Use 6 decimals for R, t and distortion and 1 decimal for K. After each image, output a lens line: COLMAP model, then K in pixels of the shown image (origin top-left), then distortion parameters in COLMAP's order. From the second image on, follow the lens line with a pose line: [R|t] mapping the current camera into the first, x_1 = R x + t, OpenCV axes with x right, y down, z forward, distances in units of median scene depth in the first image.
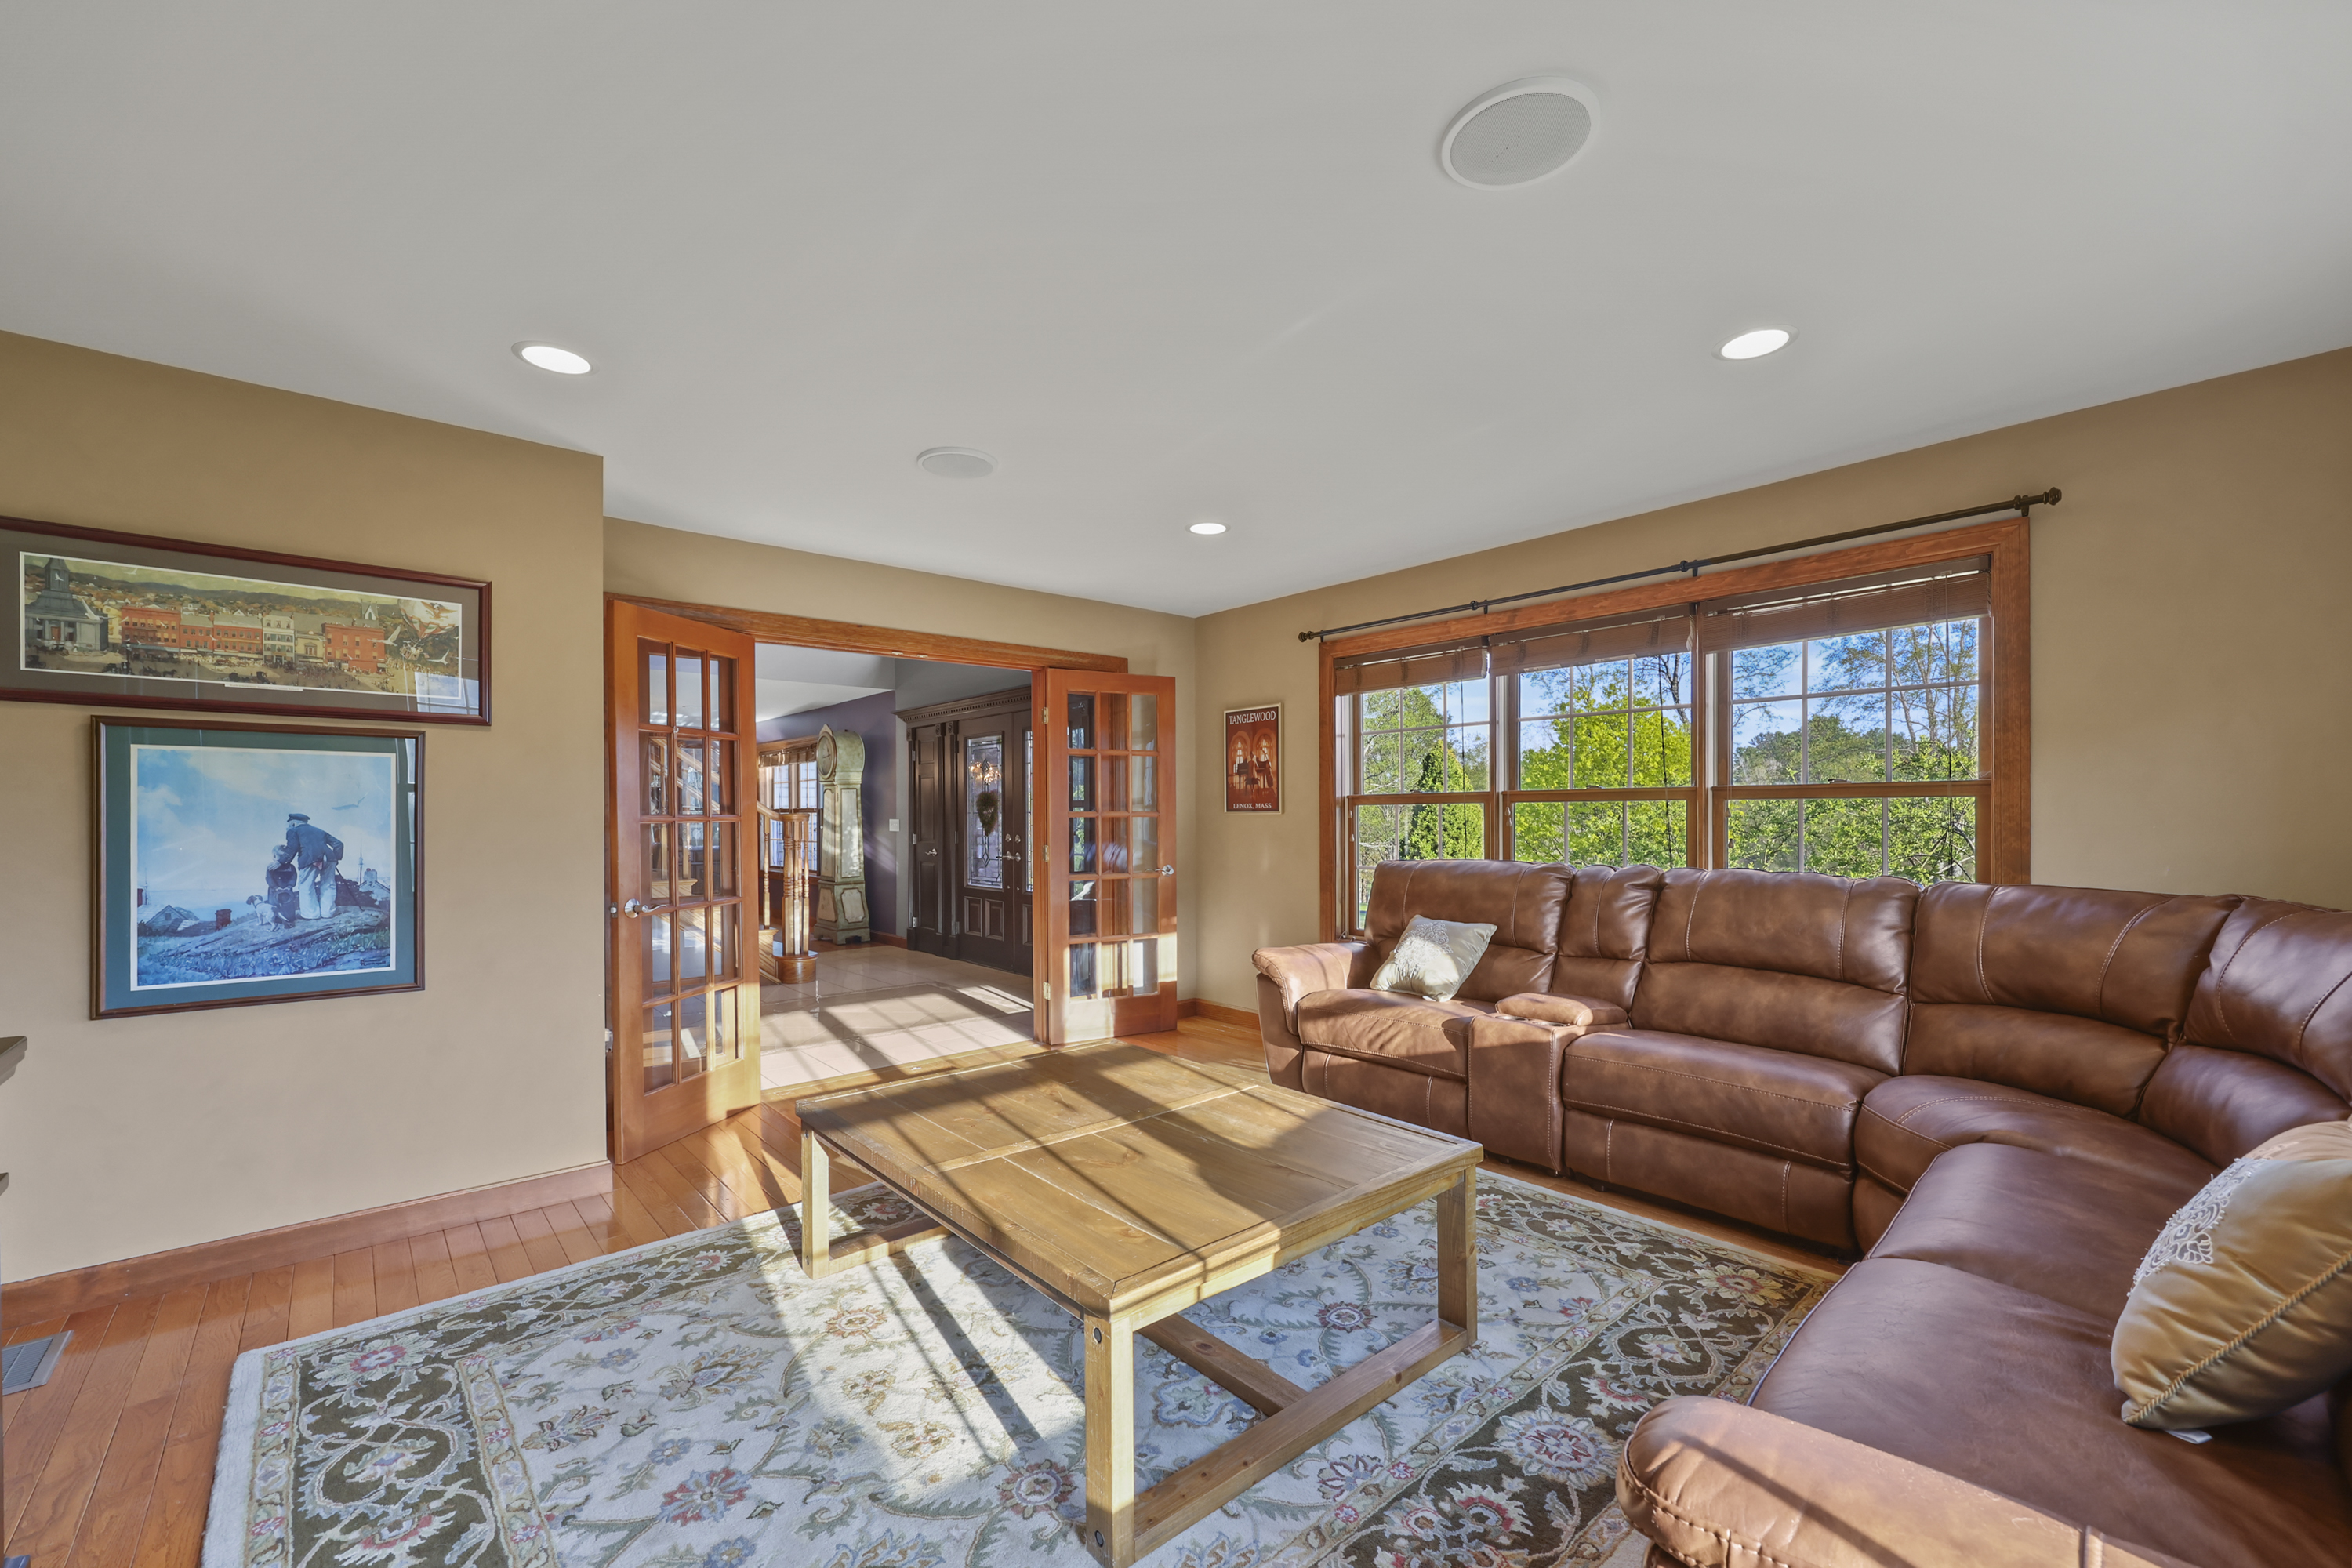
lens RADIAL K [[966.6, 0, 1181.6], [0, 966.6, 826.7], [0, 0, 1]] dist [0.000082, 0.000008]
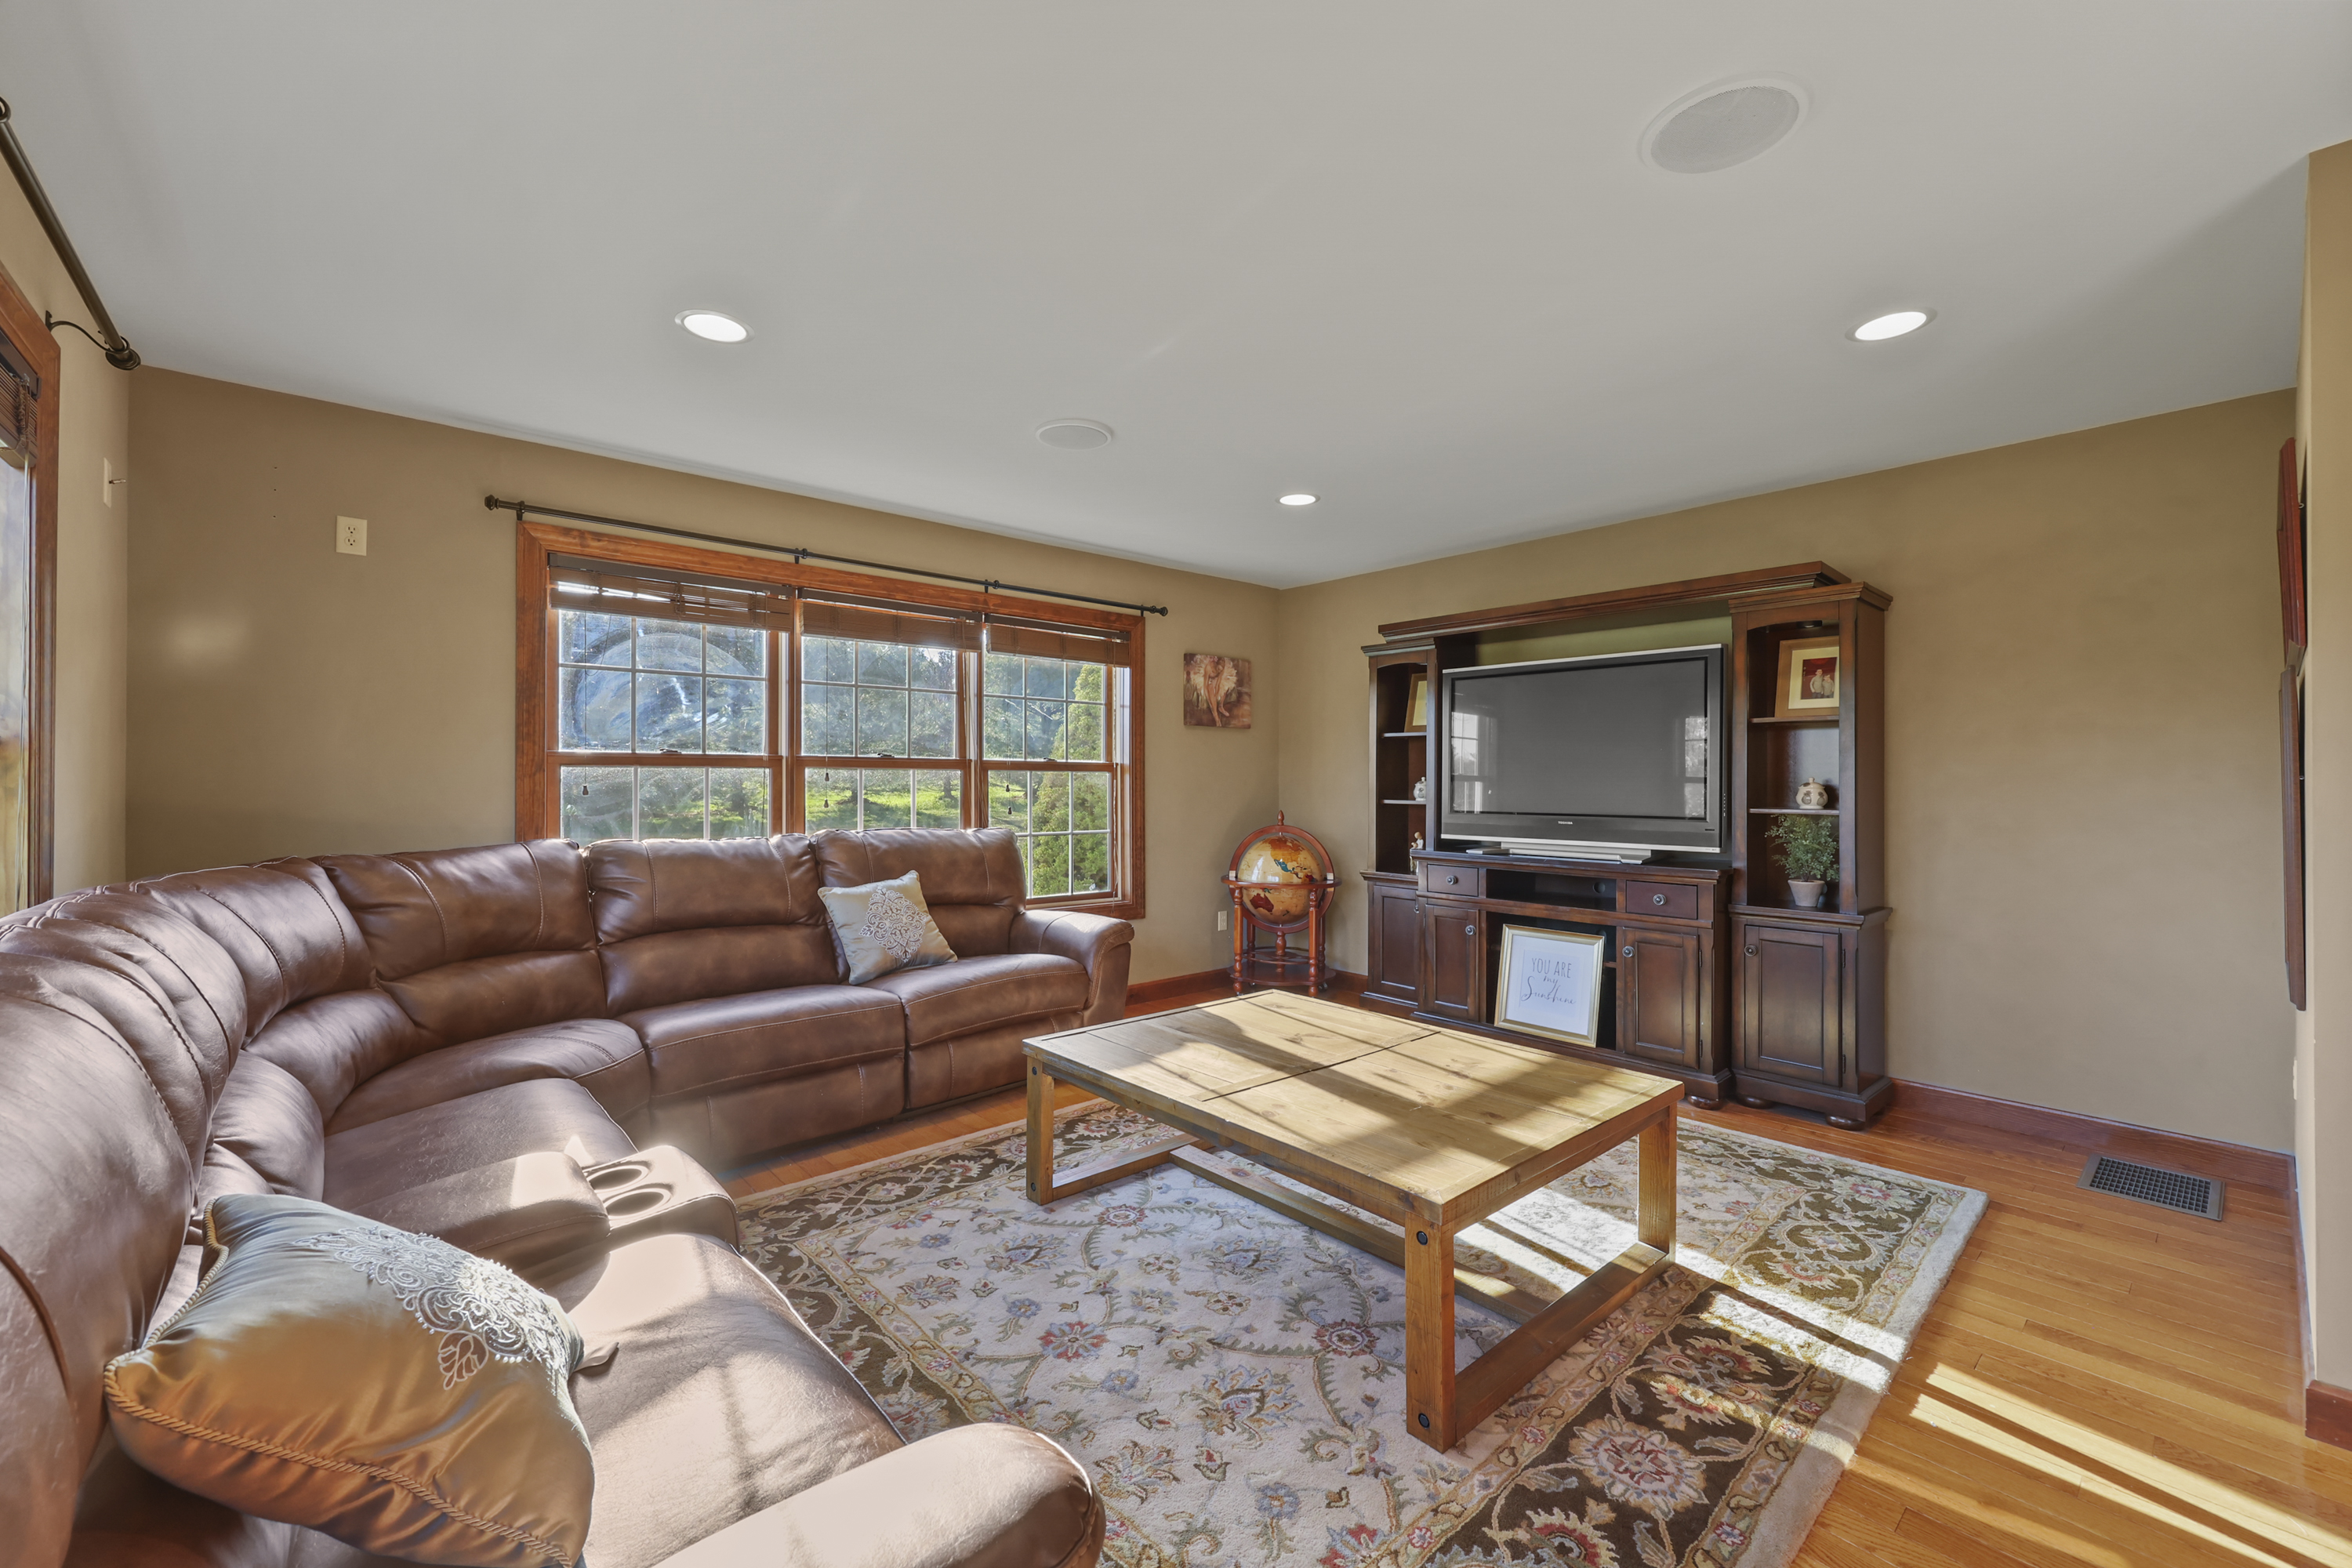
lens RADIAL K [[947.2, 0, 1177.6], [0, 947.2, 772.1], [0, 0, 1]] dist [-0.000076, -0.000073]
pose [[-0.999992, 0.003955, 0.000446, 0.102060], [0.003957, 0.999986, 0.003446, -0.026457], [-0.000432, 0.003448, -0.999994, 2.166728]]
